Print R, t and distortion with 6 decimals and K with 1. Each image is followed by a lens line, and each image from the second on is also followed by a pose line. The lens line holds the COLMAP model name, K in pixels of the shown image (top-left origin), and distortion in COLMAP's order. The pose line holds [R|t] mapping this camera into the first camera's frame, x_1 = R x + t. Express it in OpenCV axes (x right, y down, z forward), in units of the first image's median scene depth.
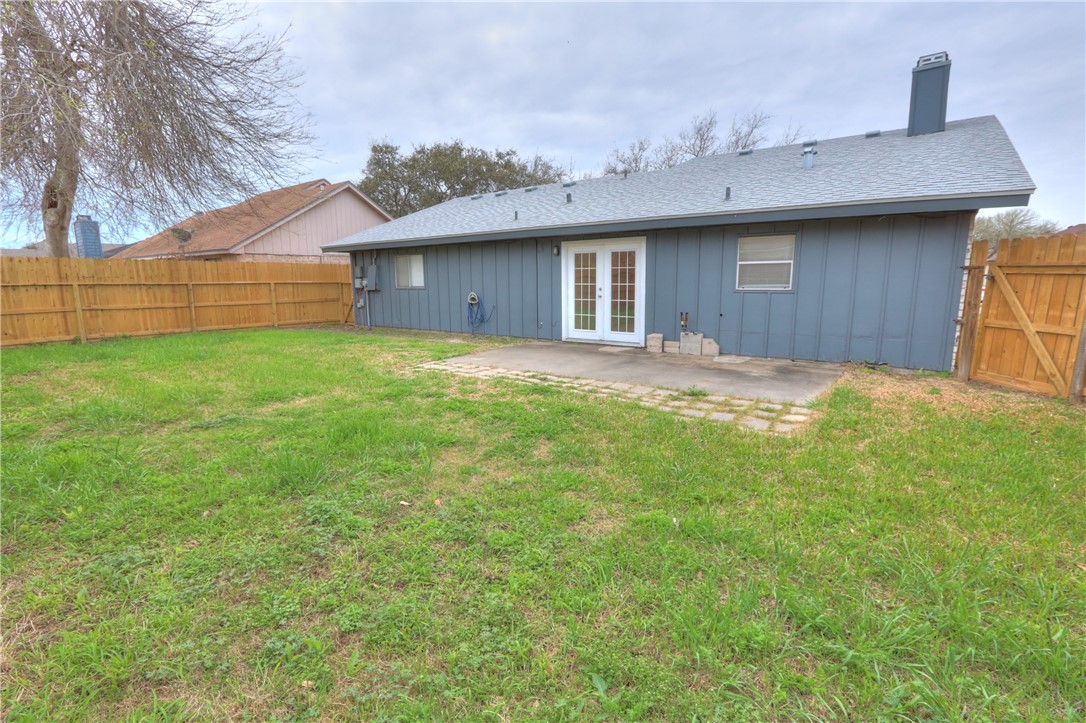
lens RADIAL K [[505.3, 0, 535.4], [0, 505.3, 357.4], [0, 0, 1]] dist [-0.000948, 0.000289]
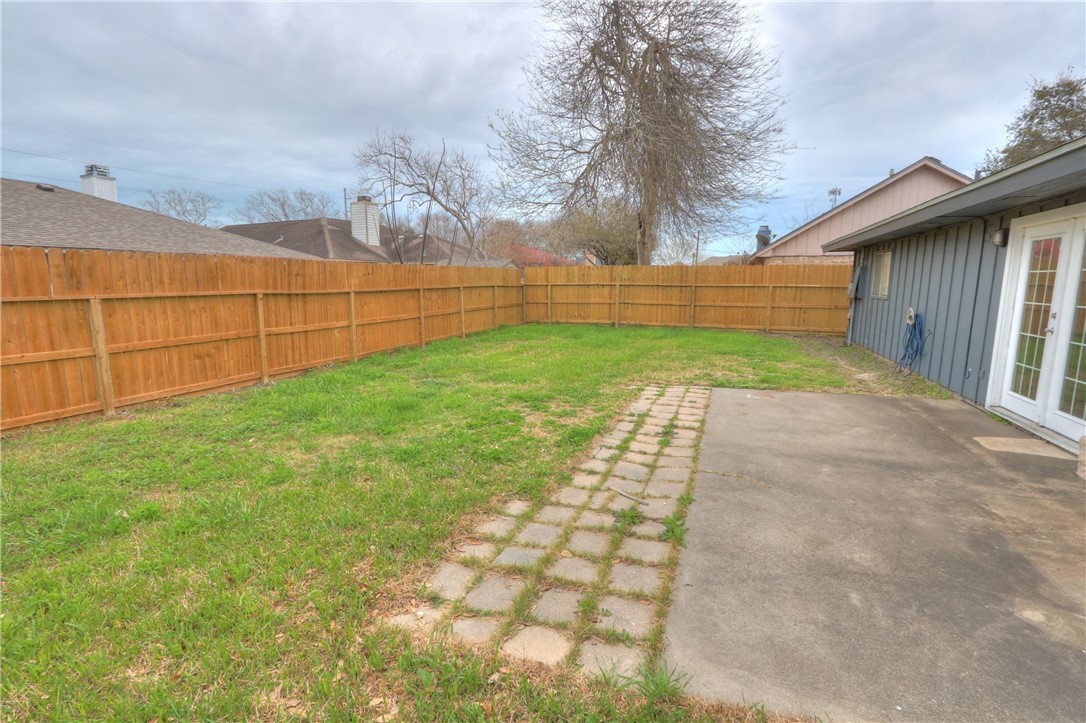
lens RADIAL K [[505.3, 0, 533.8], [0, 505.3, 366.2], [0, 0, 1]] dist [-0.000948, 0.000289]
pose [[0.304891, 0.169608, -0.937163, 0.405940], [-0.152715, 0.979988, 0.127675, -0.073091], [0.940064, 0.104191, 0.324691, 0.388053]]
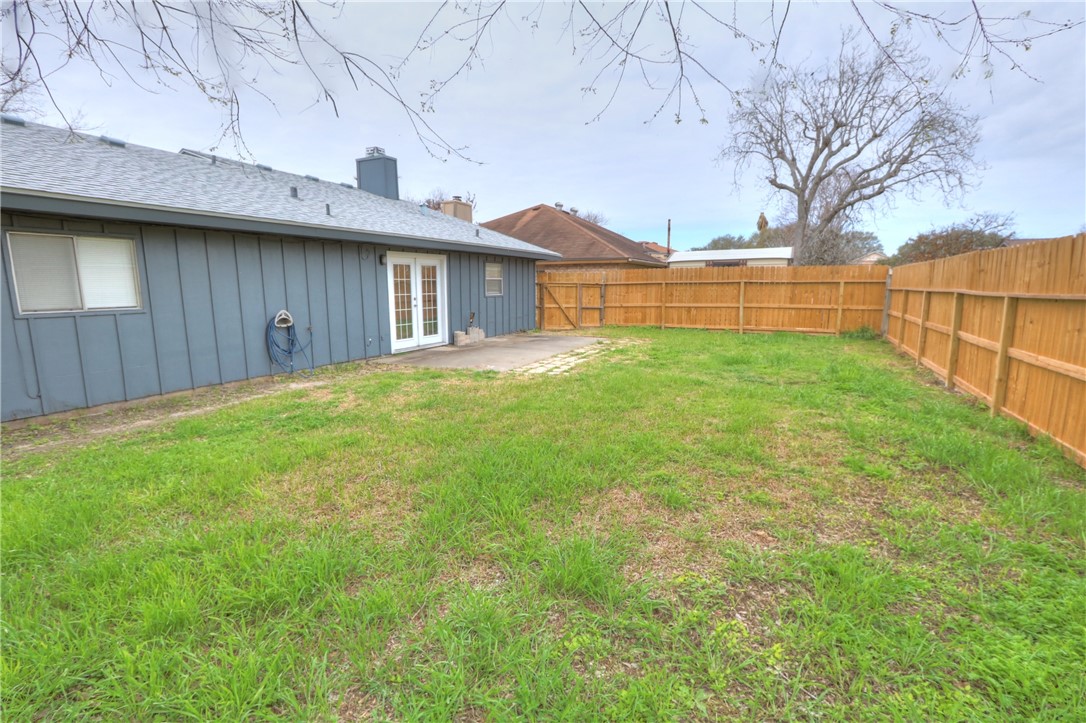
lens RADIAL K [[505.3, 0, 544.0], [0, 505.3, 363.7], [0, 0, 1]] dist [-0.000948, 0.000289]
pose [[-0.196939, -0.137877, 0.970672, -0.952380], [0.164844, 0.971311, 0.171413, -0.133918], [-0.966458, 0.193767, -0.168561, 0.902438]]
